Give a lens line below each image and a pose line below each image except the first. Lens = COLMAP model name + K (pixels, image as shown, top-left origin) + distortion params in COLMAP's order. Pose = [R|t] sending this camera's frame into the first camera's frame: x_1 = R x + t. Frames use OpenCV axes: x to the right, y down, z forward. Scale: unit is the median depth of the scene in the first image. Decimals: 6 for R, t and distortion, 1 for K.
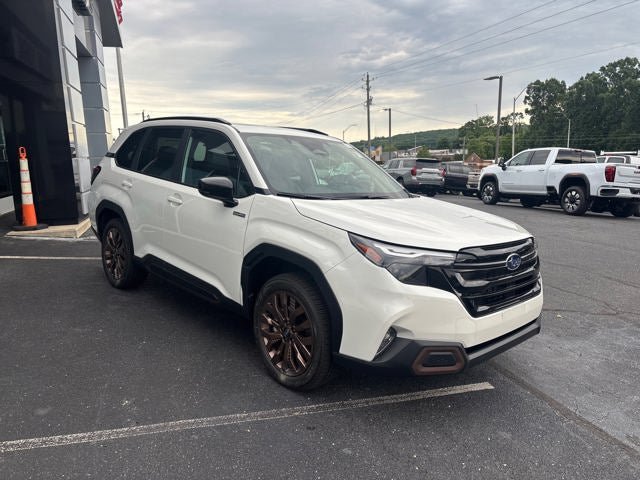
lens RADIAL K [[477.8, 0, 319.0], [0, 477.8, 241.4], [0, 0, 1]] dist [0.058765, -0.061681]
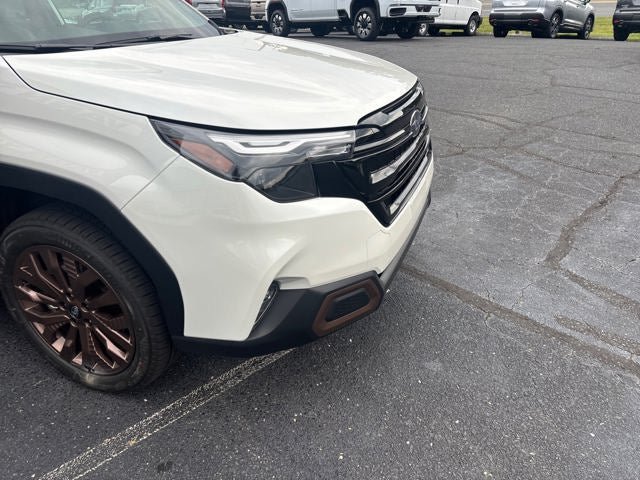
lens RADIAL K [[477.8, 0, 319.0], [0, 477.8, 241.4], [0, 0, 1]] dist [0.058765, -0.061681]
pose [[0.902588, -0.245198, 0.353854, 0.009866], [0.125099, 0.935867, 0.329399, -0.035593], [-0.411928, -0.253045, 0.875376, 0.392157]]
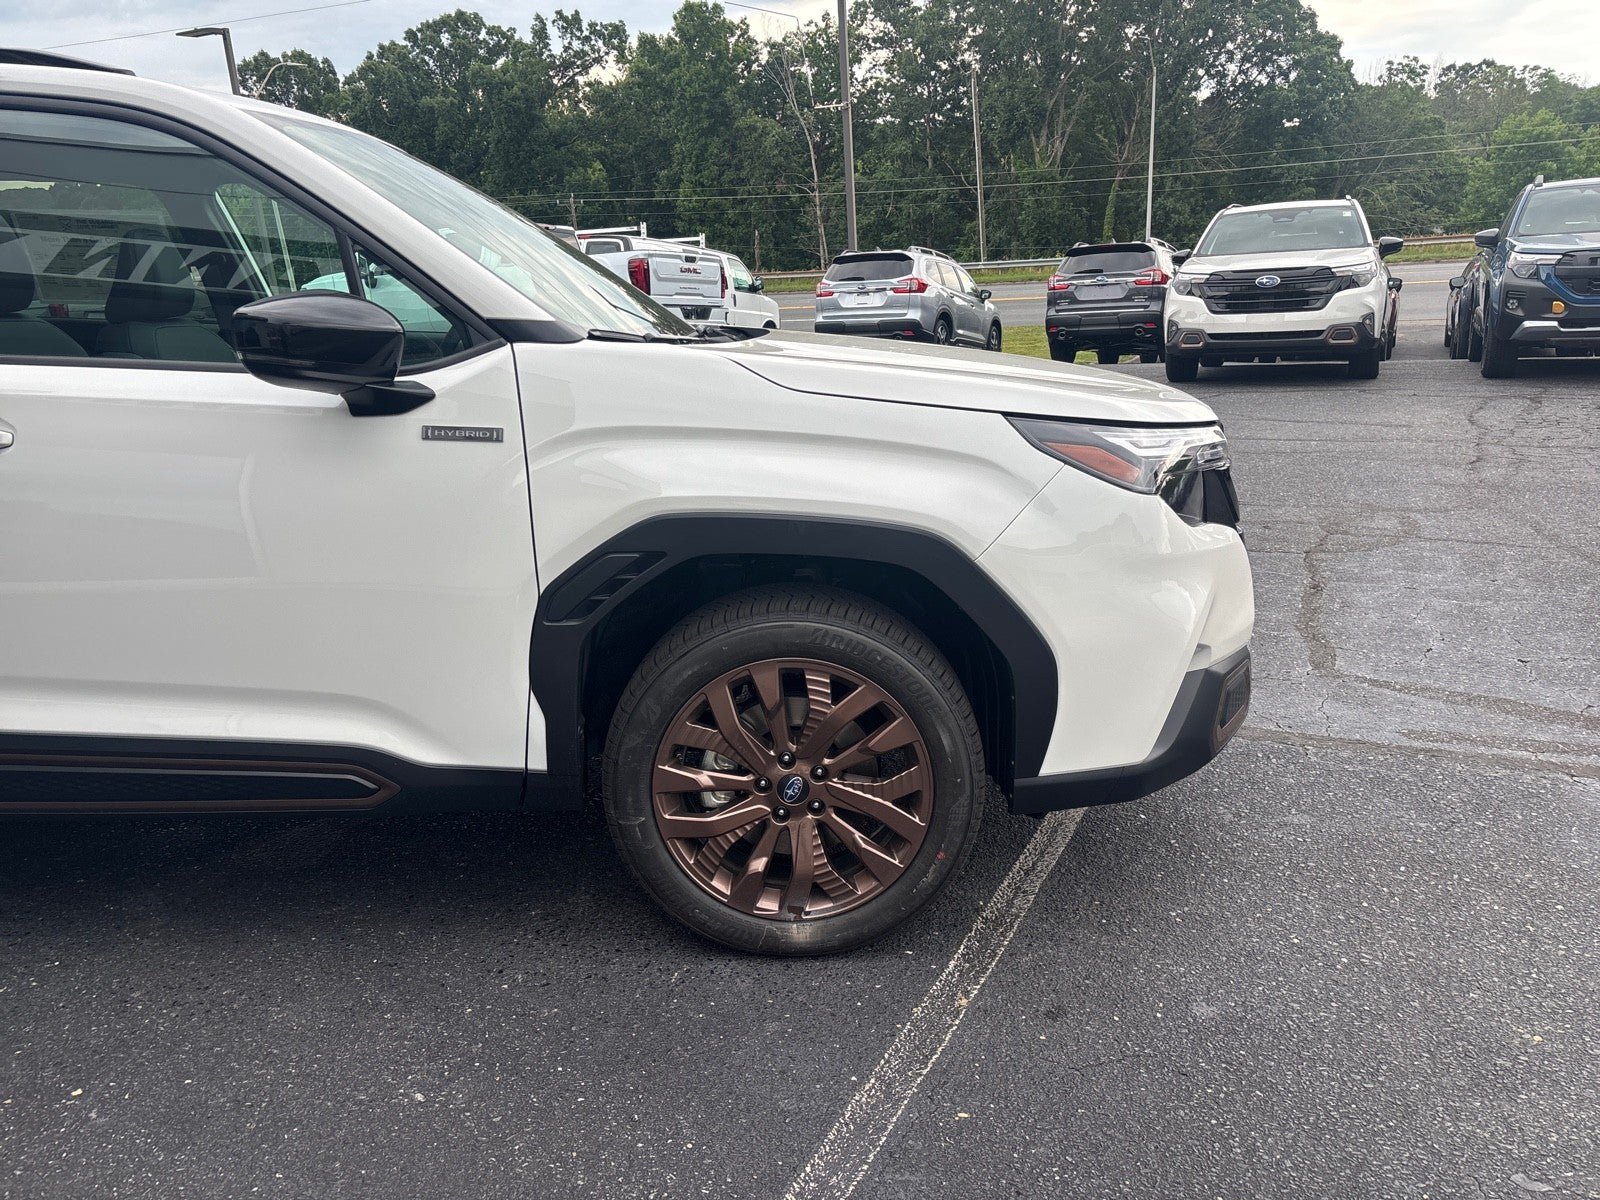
lens RADIAL K [[1206.0, 0, 800.0], [0, 1206.0, 600.0], [0, 0, 1]] dist [0.052882, -0.057158]
pose [[0.686888, -0.240295, 0.685889, -0.538264], [0.171845, 0.970697, 0.167979, -0.050715], [-0.706155, 0.002484, 0.708053, 0.440161]]
